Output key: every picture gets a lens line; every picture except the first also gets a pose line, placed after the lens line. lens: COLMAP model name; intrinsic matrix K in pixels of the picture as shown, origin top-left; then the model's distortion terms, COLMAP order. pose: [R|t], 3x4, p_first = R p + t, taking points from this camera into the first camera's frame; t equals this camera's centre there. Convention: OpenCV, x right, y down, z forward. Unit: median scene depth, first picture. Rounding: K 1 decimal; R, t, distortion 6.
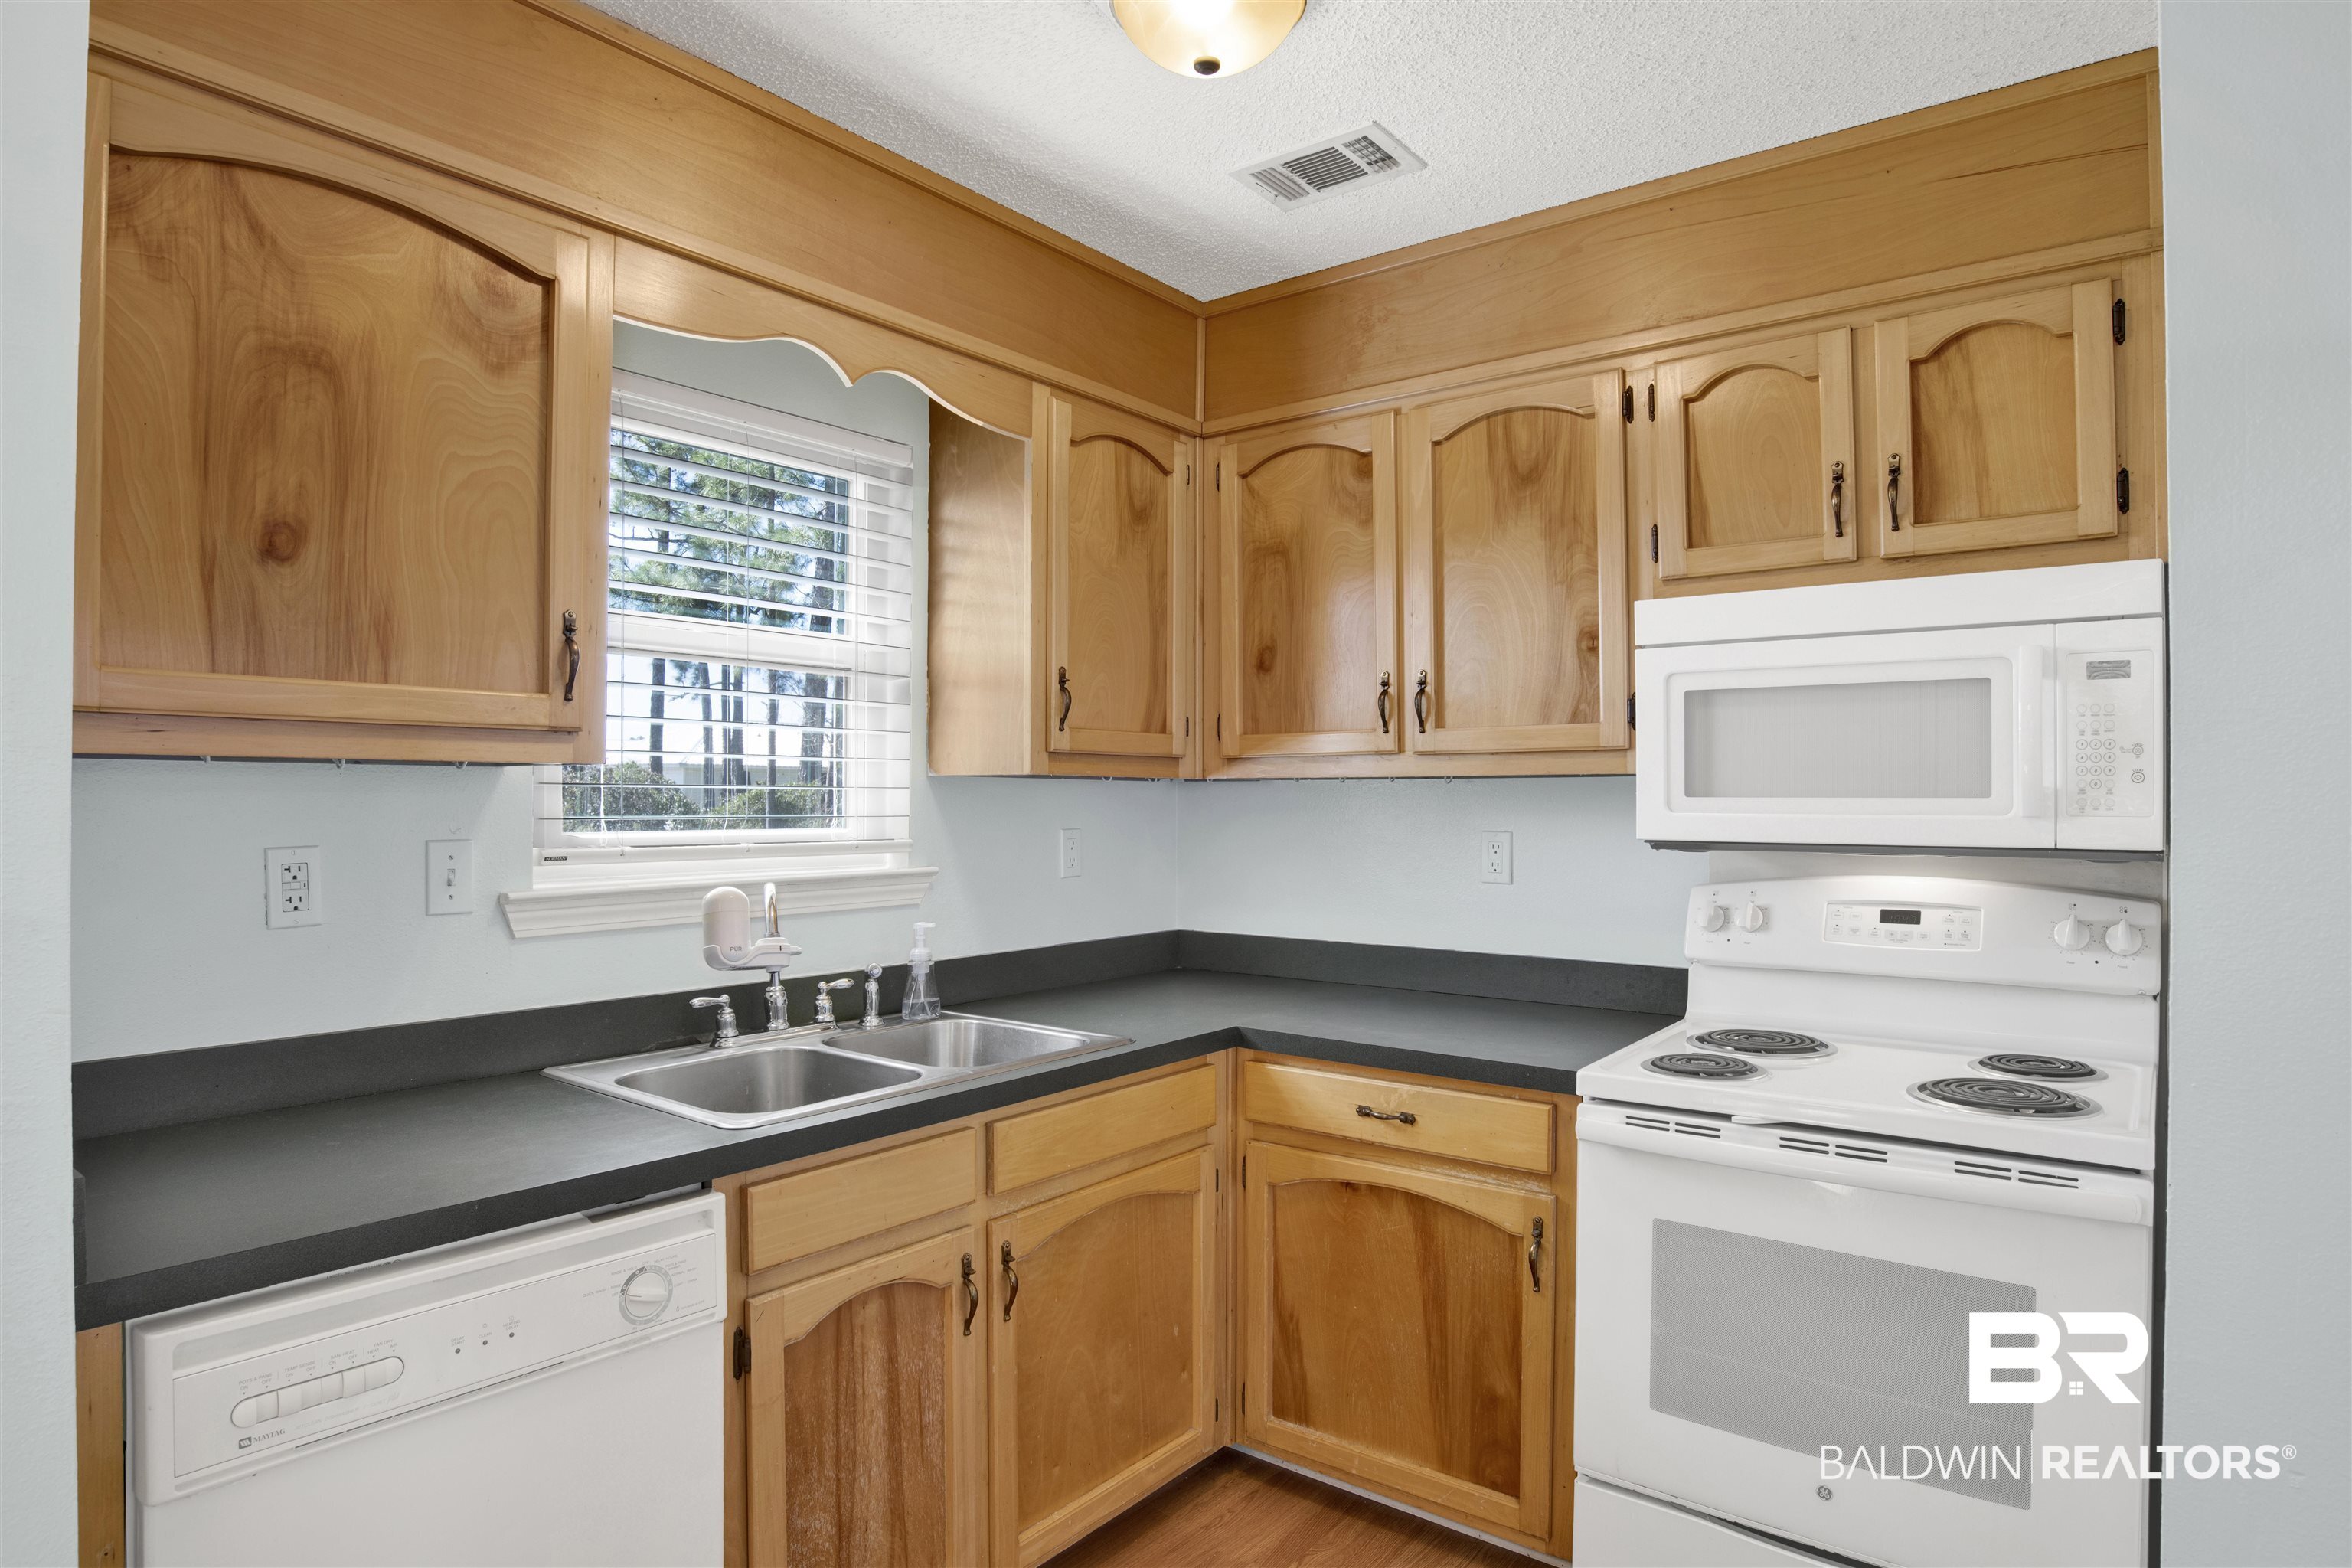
lens RADIAL K [[1318.4, 0, 1186.3], [0, 1318.4, 796.9], [0, 0, 1]] dist [-0.077503, 0.037702]
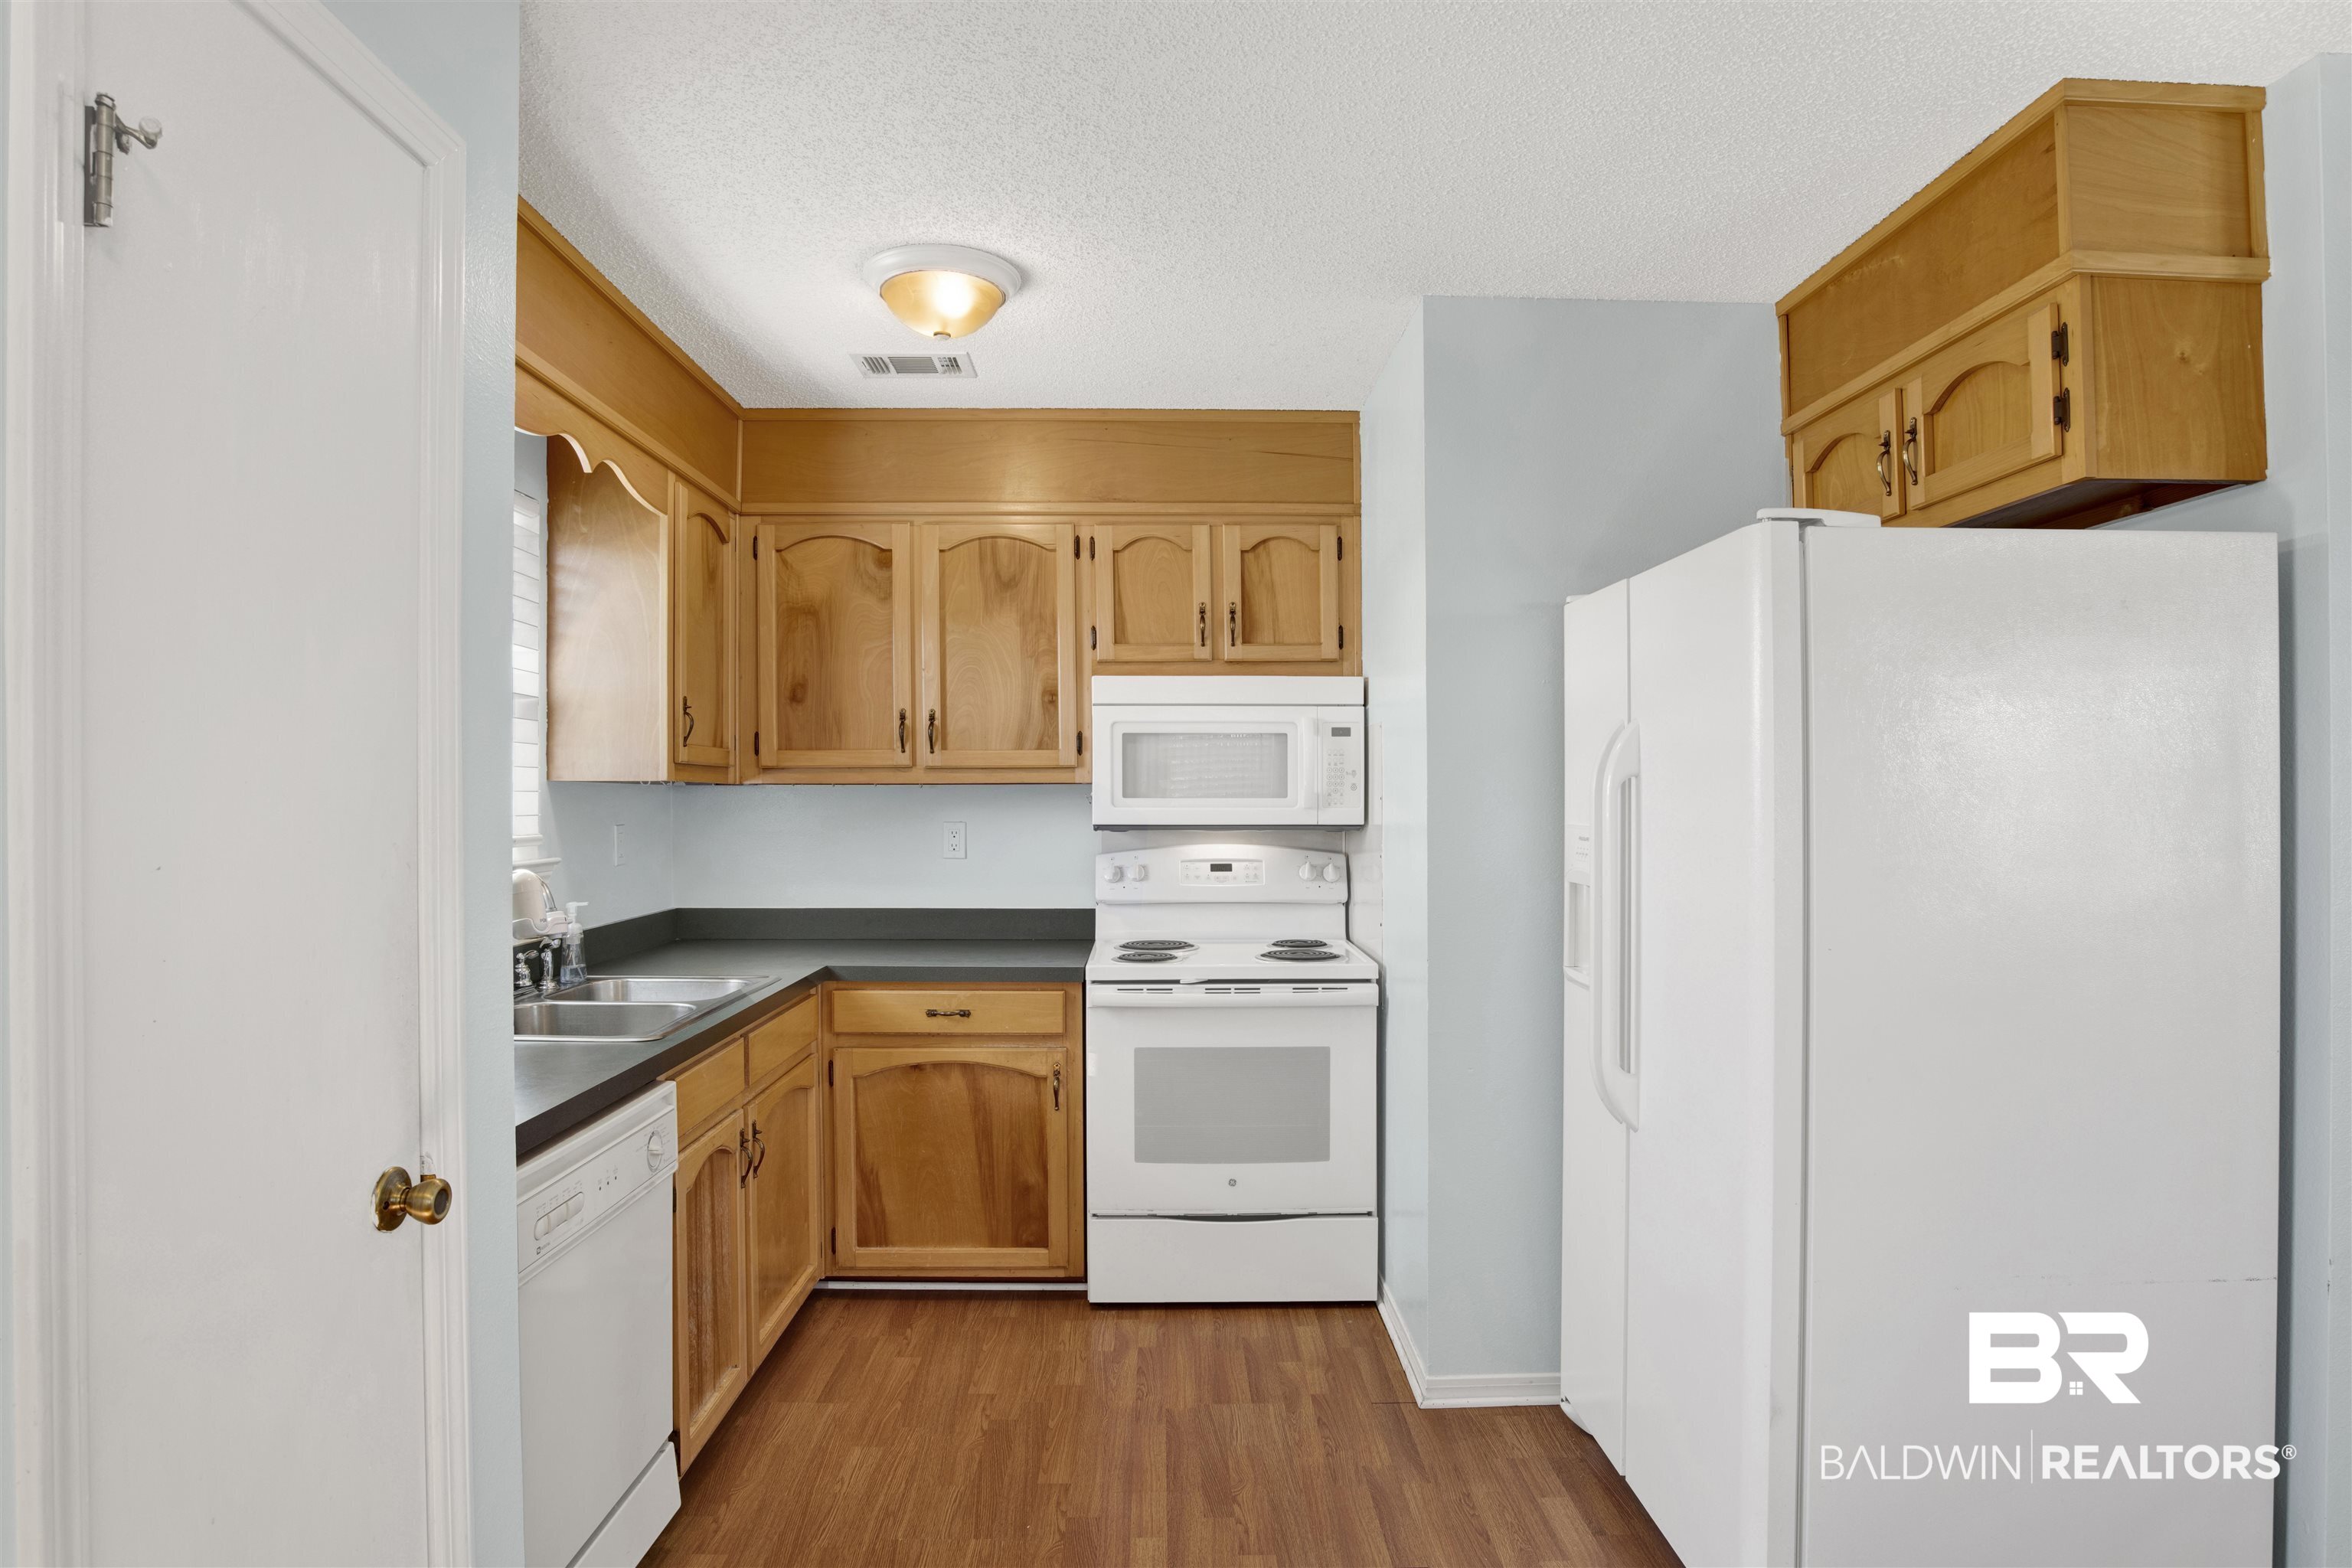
lens RADIAL K [[1331.6, 0, 1176.0], [0, 1331.6, 784.0], [0, 0, 1]] dist [-0.033424, 0.001362]
pose [[0.780020, 0.004280, 0.625740, -0.597695], [0.001230, 0.999964, -0.008372, -0.003161], [-0.625753, 0.007300, 0.779987, -0.338747]]
